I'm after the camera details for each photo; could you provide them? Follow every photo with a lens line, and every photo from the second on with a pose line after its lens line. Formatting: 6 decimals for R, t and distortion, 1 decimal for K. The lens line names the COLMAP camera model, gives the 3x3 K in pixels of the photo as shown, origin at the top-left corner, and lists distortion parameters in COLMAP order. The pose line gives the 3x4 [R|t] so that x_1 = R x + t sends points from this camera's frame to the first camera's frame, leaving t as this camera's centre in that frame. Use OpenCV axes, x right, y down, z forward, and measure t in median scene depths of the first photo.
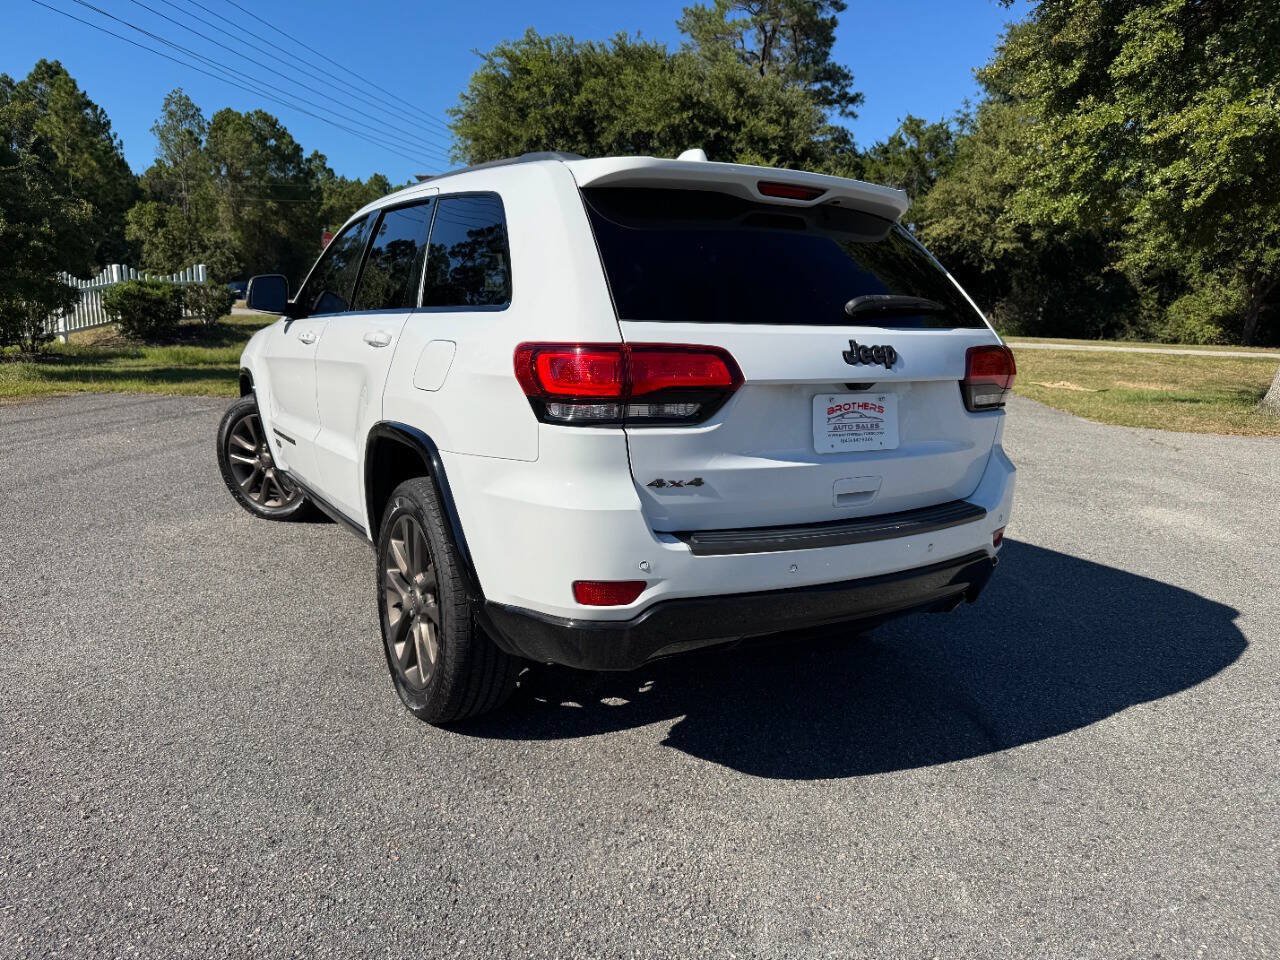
lens RADIAL K [[919.7, 0, 637.5], [0, 919.7, 476.5], [0, 0, 1]] dist [0.028355, -0.028224]
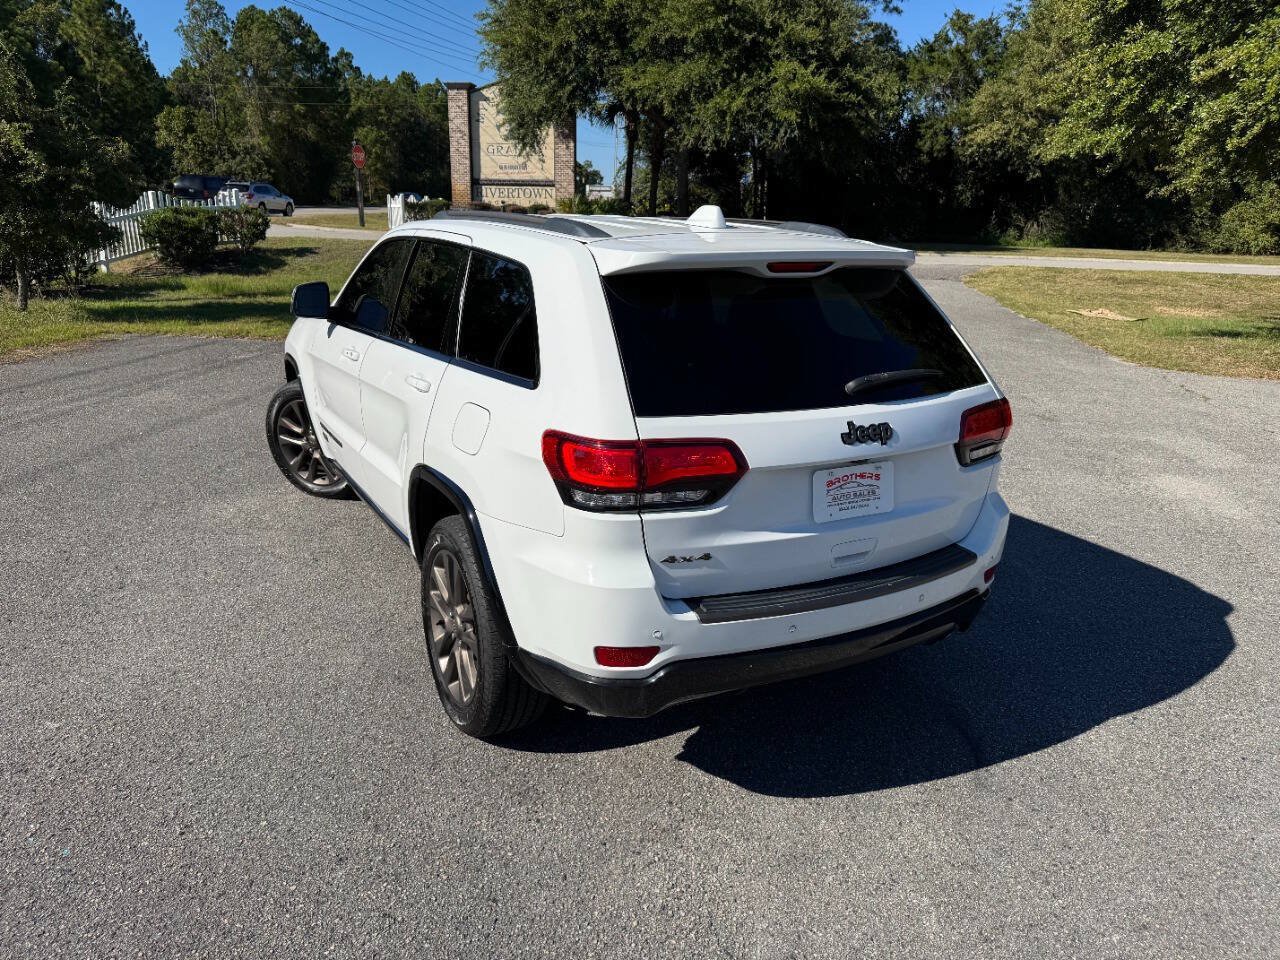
lens RADIAL K [[919.7, 0, 637.5], [0, 919.7, 469.5], [0, 0, 1]] dist [0.028355, -0.028224]
pose [[0.999344, 0.003711, -0.036038, 0.002541], [-0.000241, 0.995401, 0.095798, -0.023763], [0.036228, -0.095726, 0.994748, -0.011826]]
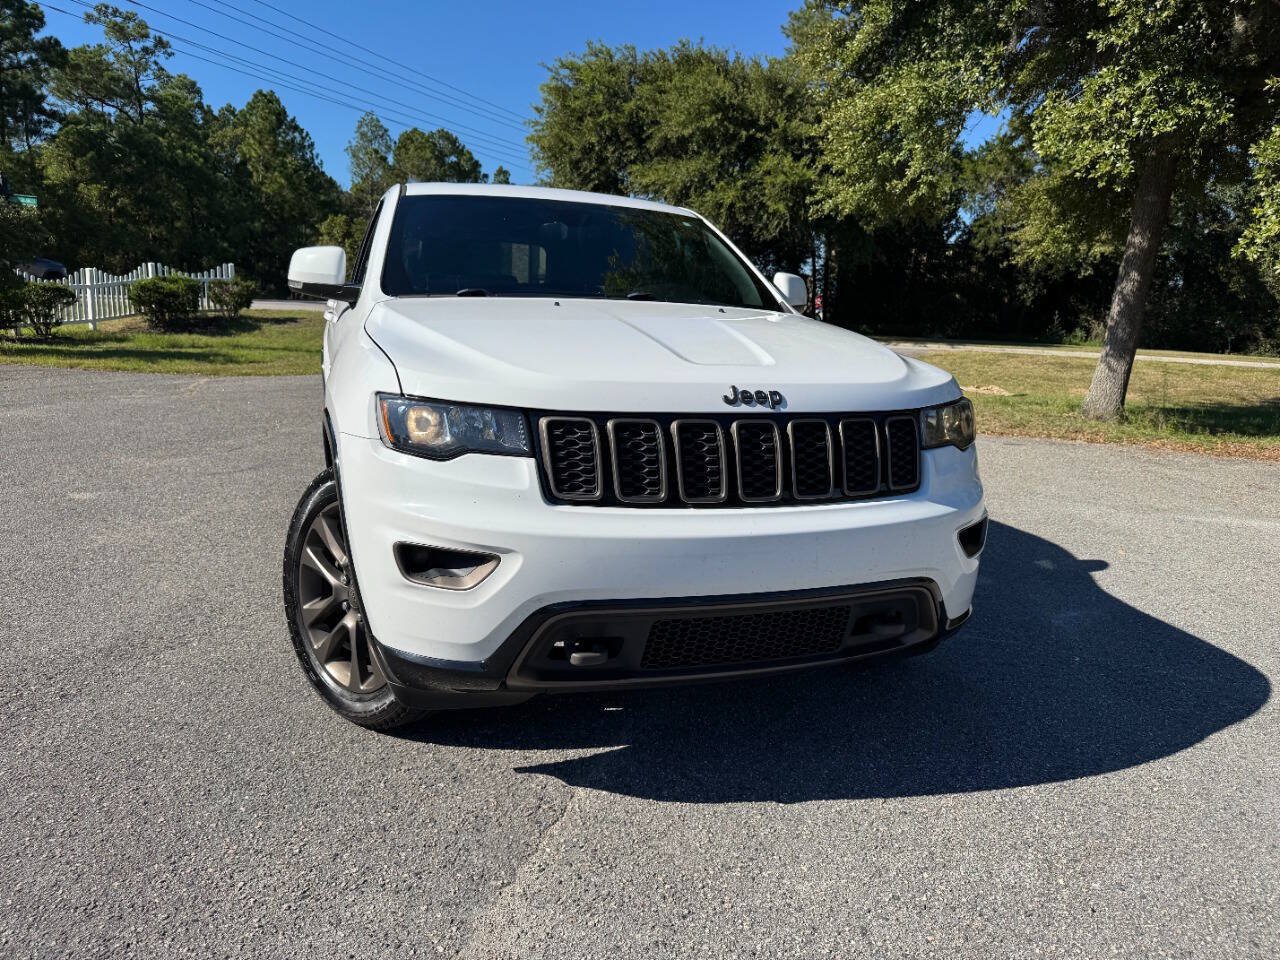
lens RADIAL K [[919.7, 0, 638.3], [0, 919.7, 472.4], [0, 0, 1]] dist [0.028355, -0.028224]
pose [[0.976963, 0.047679, -0.208015, 0.281702], [-0.050863, 0.998656, -0.009982, 0.010665], [0.207259, 0.020333, 0.978075, 0.014137]]
